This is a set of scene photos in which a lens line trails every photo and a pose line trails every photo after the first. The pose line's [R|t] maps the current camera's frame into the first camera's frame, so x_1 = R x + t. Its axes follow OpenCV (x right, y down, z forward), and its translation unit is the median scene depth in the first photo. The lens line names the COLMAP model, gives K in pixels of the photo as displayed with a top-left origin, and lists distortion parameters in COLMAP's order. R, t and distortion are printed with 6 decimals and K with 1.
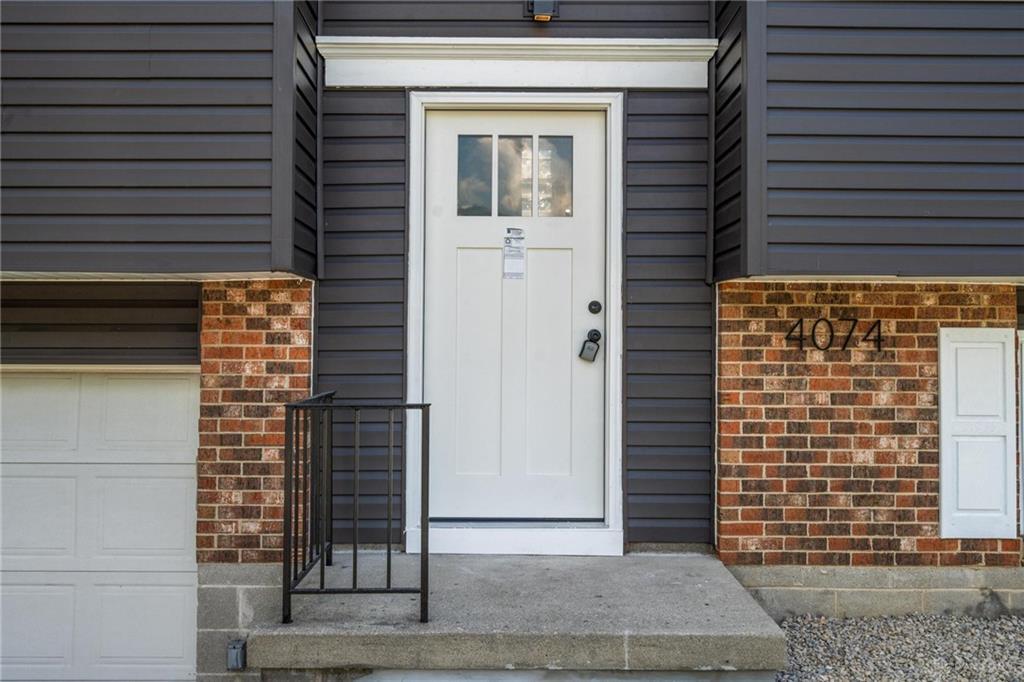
lens RADIAL K [[982.0, 0, 510.4], [0, 982.0, 340.2], [0, 0, 1]] dist [0.005076, 0.000000]
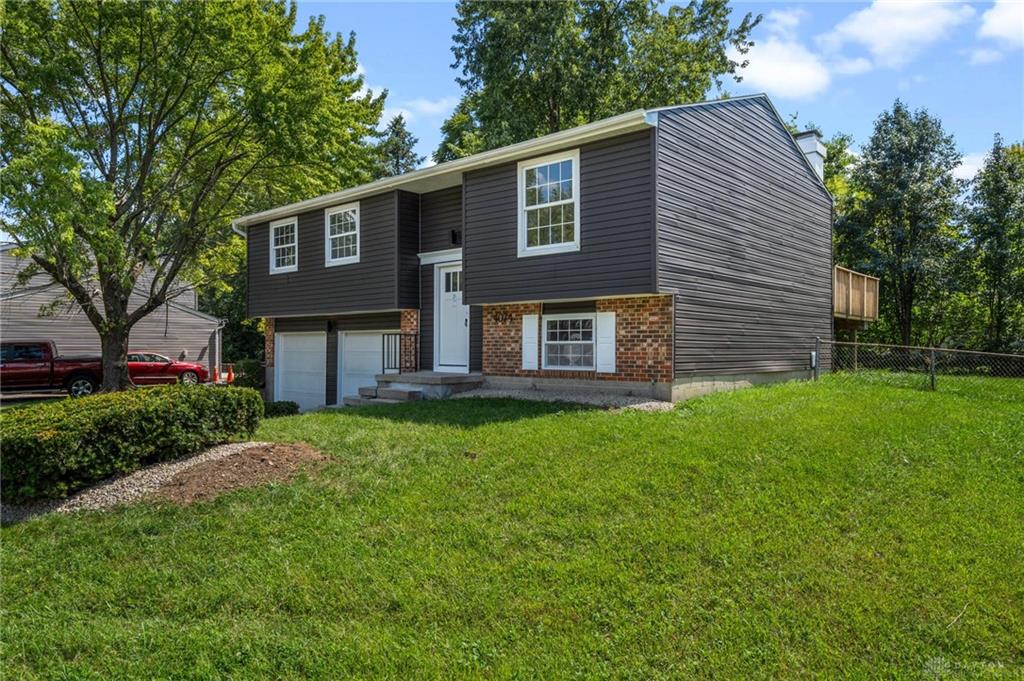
lens RADIAL K [[689.4, 0, 510.7], [0, 689.4, 342.8], [0, 0, 1]] dist [-0.001845, 0.000098]
pose [[0.743195, -0.009529, -0.669007, 2.197830], [0.019280, 0.999788, 0.007178, 0.075130], [0.668797, -0.018233, 0.743221, -1.032716]]
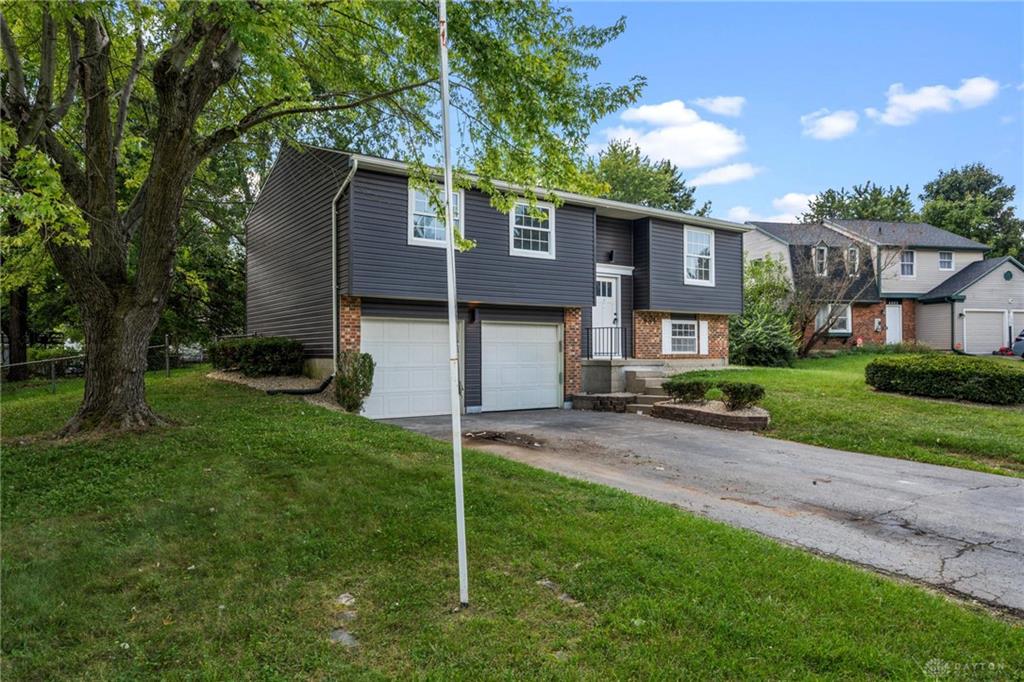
lens RADIAL K [[651.1, 0, 521.6], [0, 651.1, 348.1], [0, 0, 1]] dist [0.039302, 0.001298]
pose [[0.812957, -0.002535, 0.582318, -2.547447], [-0.009220, 0.999809, 0.017224, 0.102146], [-0.582250, -0.019371, 0.812779, -1.712489]]
